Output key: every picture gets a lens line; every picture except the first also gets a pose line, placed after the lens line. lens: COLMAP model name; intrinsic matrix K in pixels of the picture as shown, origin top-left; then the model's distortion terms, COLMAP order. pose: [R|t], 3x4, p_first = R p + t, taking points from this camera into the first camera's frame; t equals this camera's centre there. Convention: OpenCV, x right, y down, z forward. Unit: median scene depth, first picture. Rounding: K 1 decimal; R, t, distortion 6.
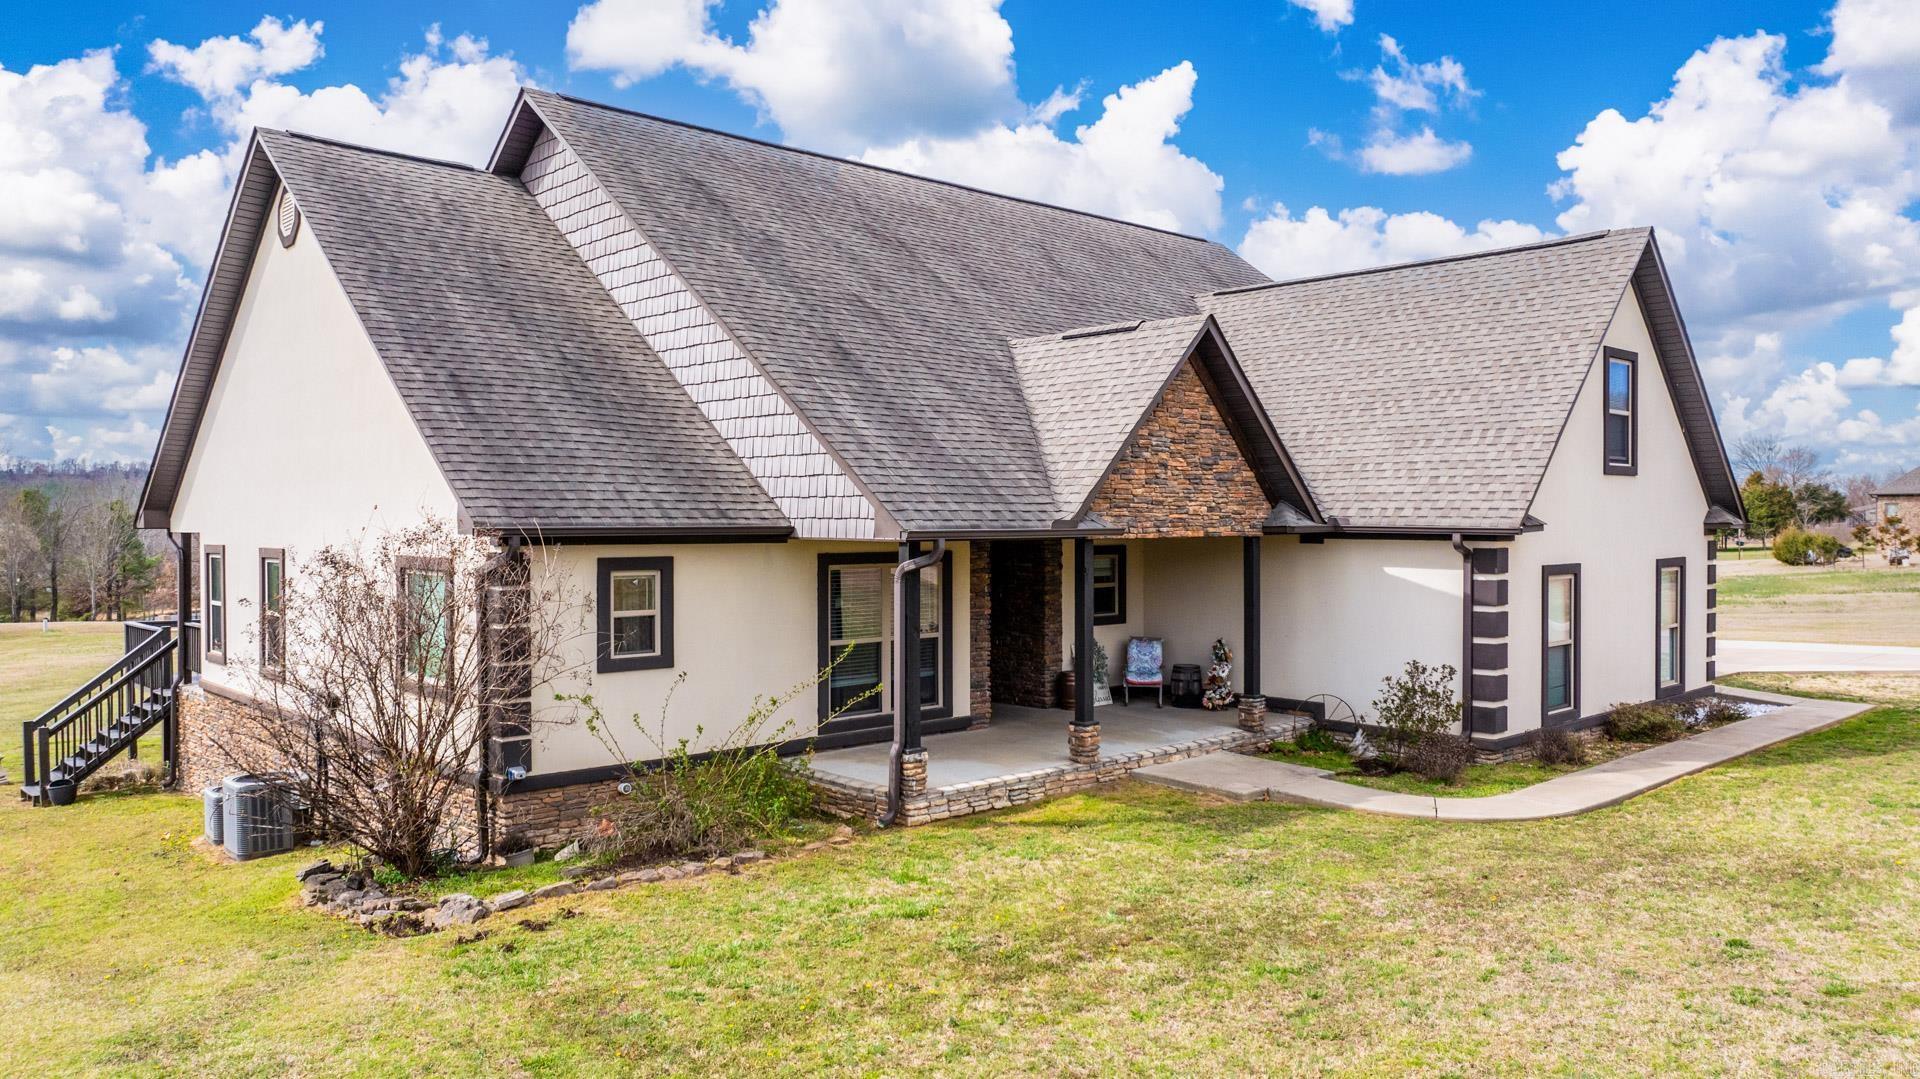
lens RADIAL K [[1349.2, 0, 960.0], [0, 1349.2, 539.5], [0, 0, 1]] dist [-0.017391, 0.001706]
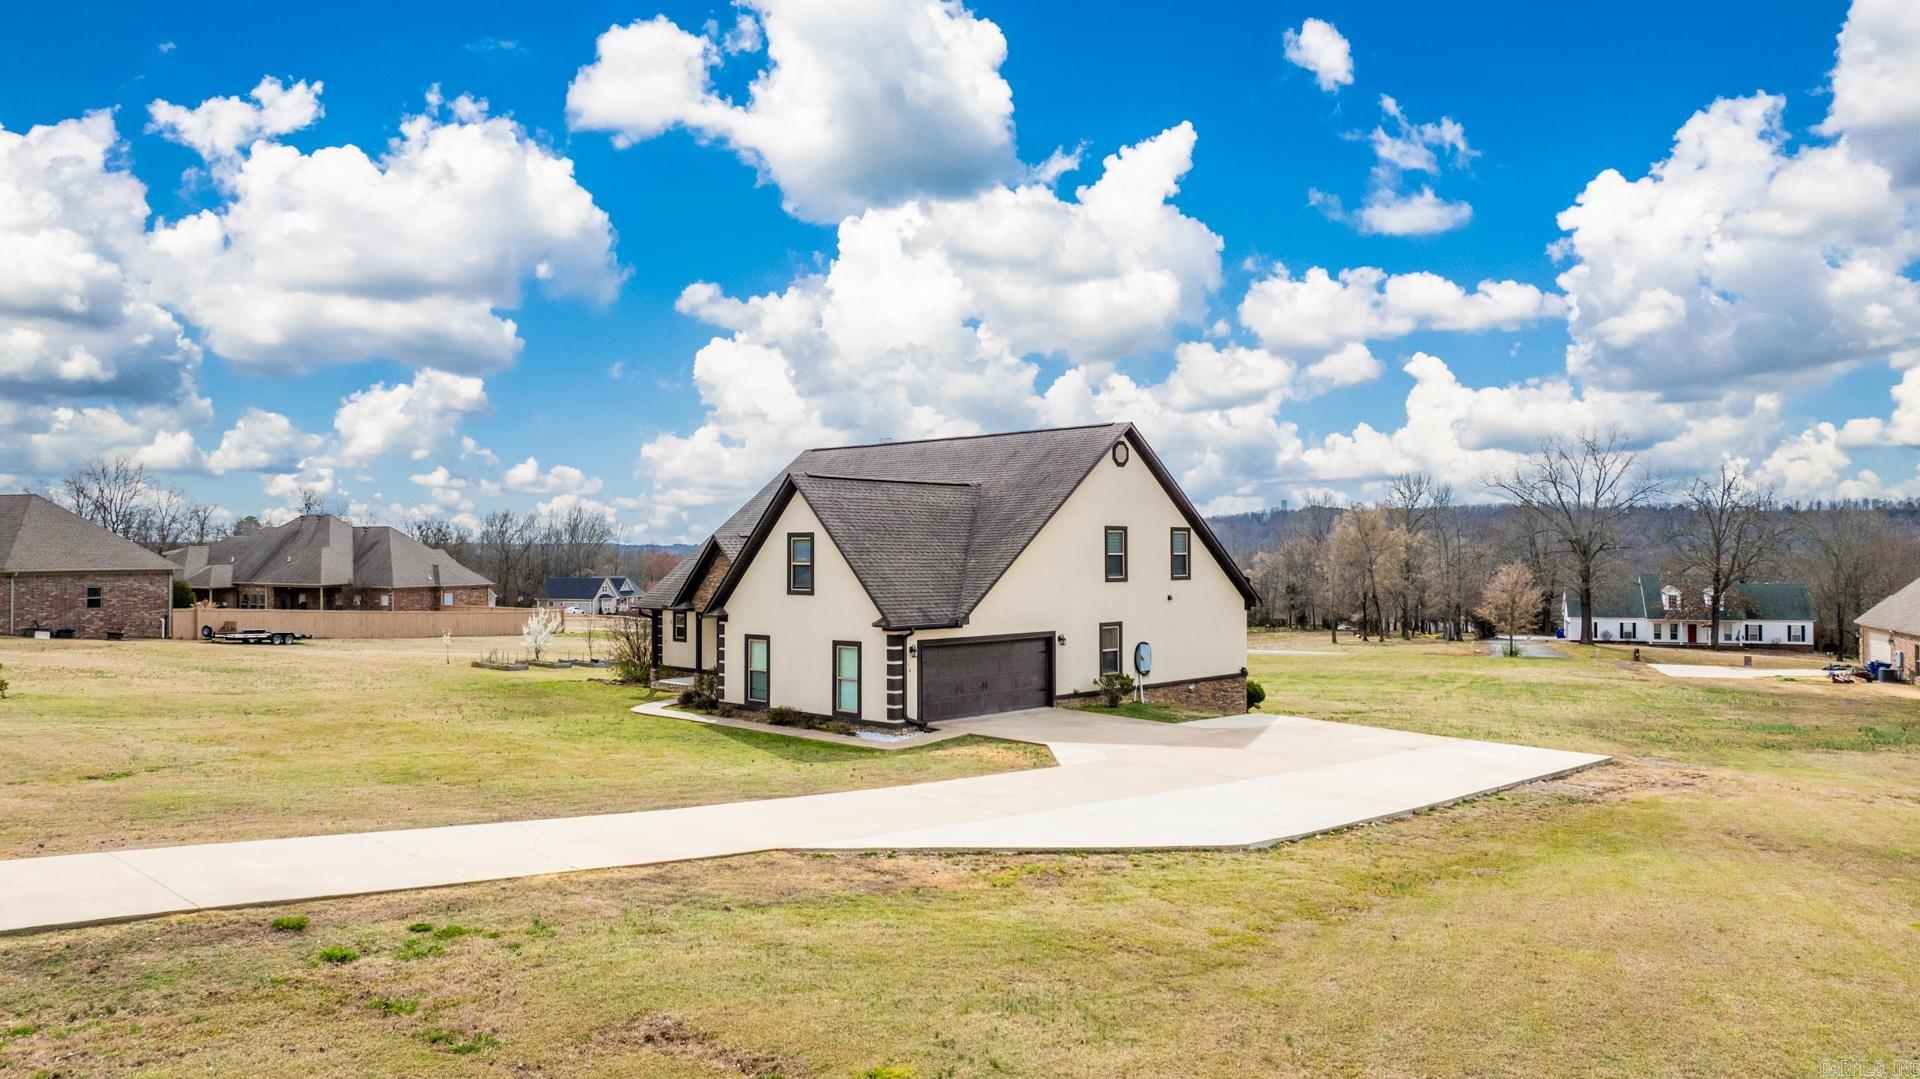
lens RADIAL K [[1349.2, 0, 960.0], [0, 1349.2, 539.5], [0, 0, 1]] dist [-0.017391, 0.001706]
pose [[0.058535, -0.007152, -0.998260, 2.831691], [-0.014249, 0.999866, -0.007999, -0.132647], [0.998184, 0.014693, 0.058425, 1.258318]]
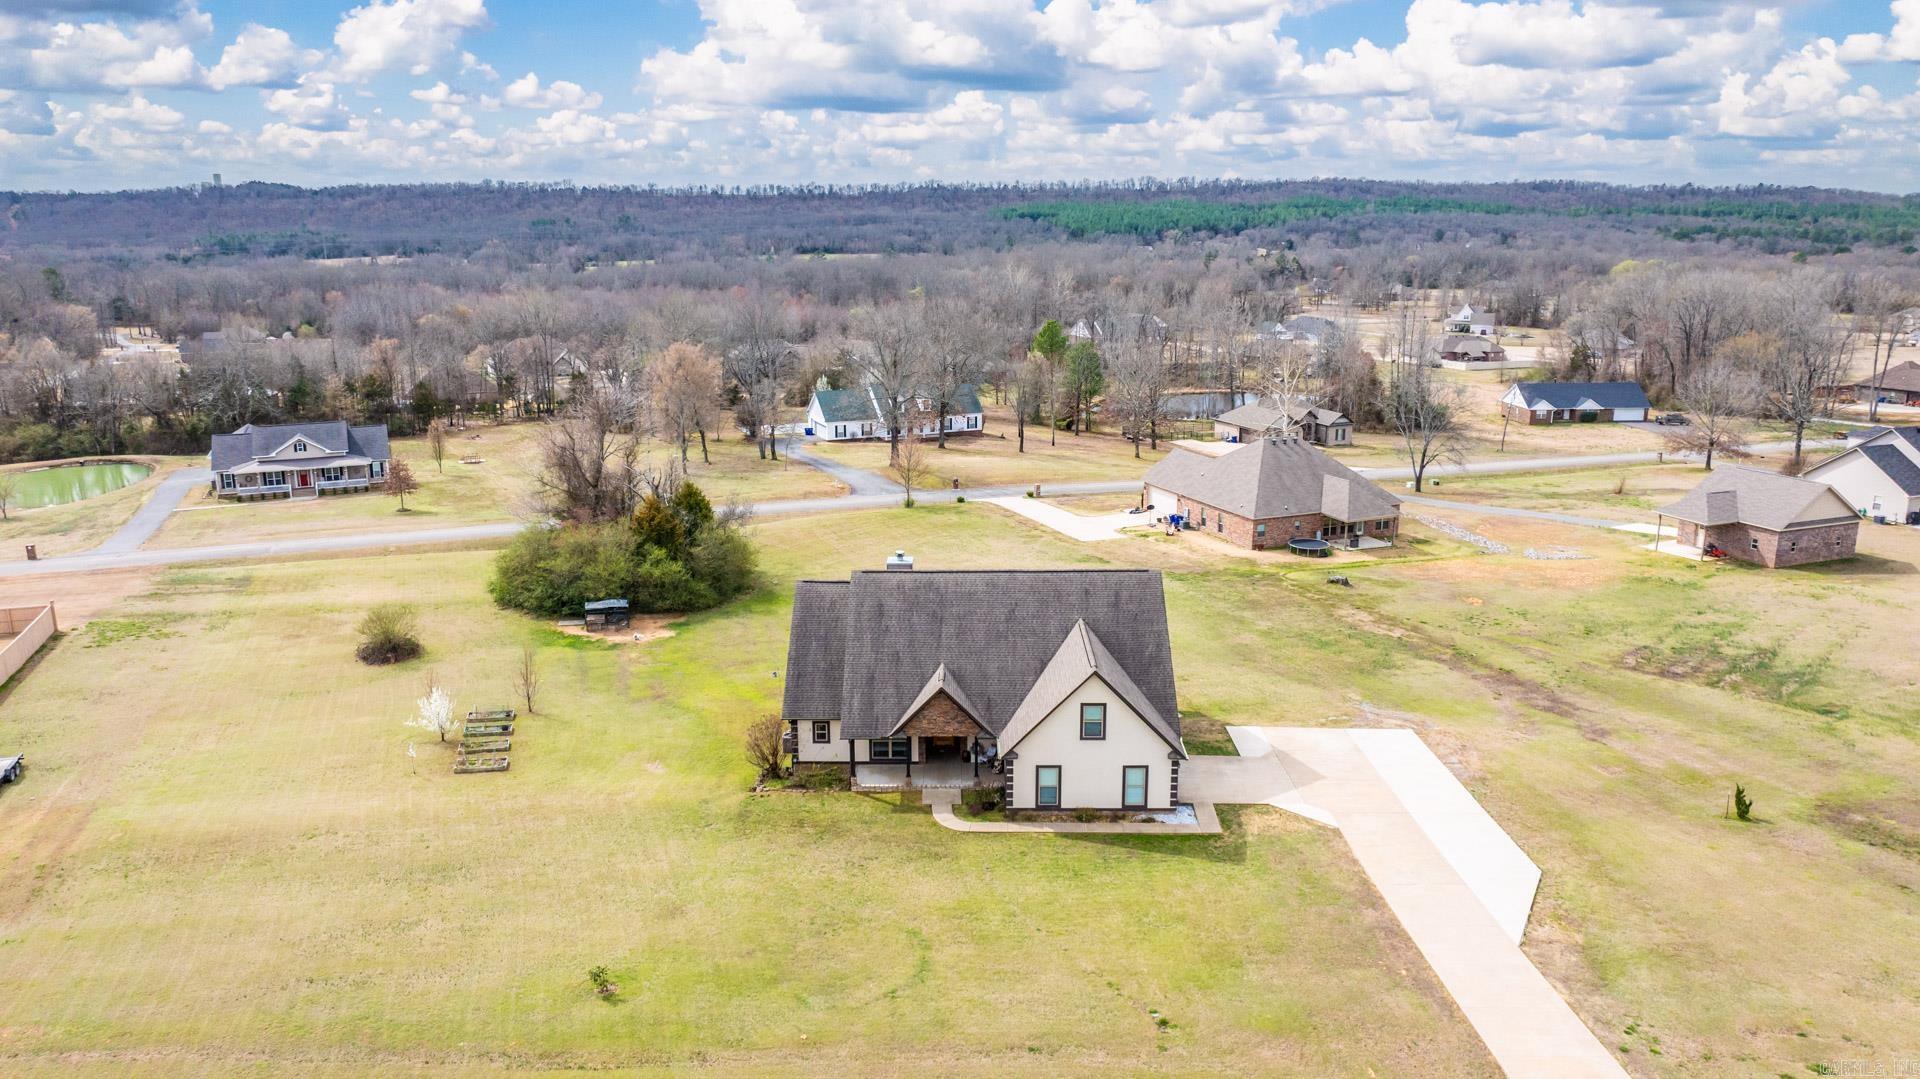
lens RADIAL K [[1349.2, 0, 960.0], [0, 1349.2, 539.5], [0, 0, 1]] dist [-0.017391, 0.001706]
pose [[0.726221, 0.163989, -0.667616, 2.613302], [-0.010461, 0.973656, 0.227784, -1.392417], [0.687382, -0.158437, 0.708804, -1.586979]]
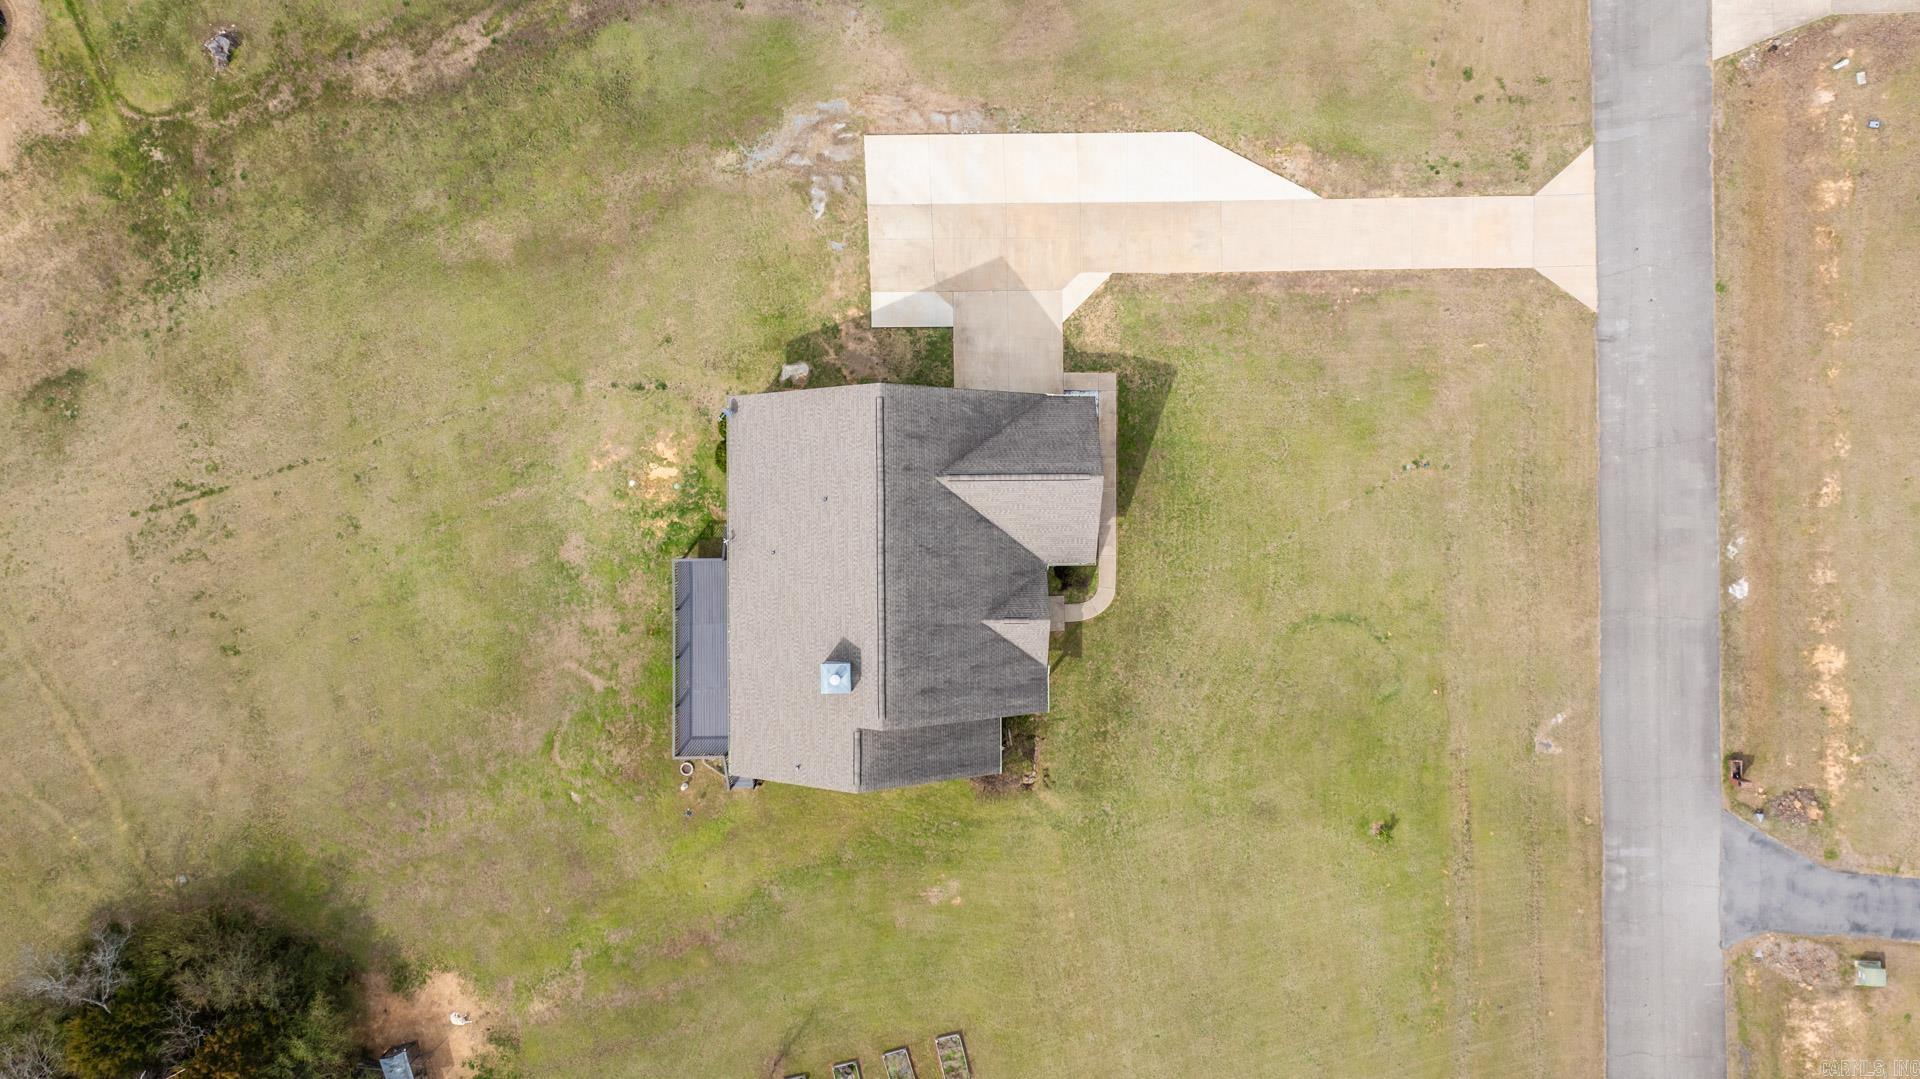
lens RADIAL K [[1349.2, 0, 960.0], [0, 1349.2, 539.5], [0, 0, 1]] dist [-0.017391, 0.001706]
pose [[0.678460, -0.734617, -0.005456, 0.181934], [0.015056, 0.006479, 0.999866, -4.023107], [-0.734483, -0.678451, 0.015456, 1.231516]]
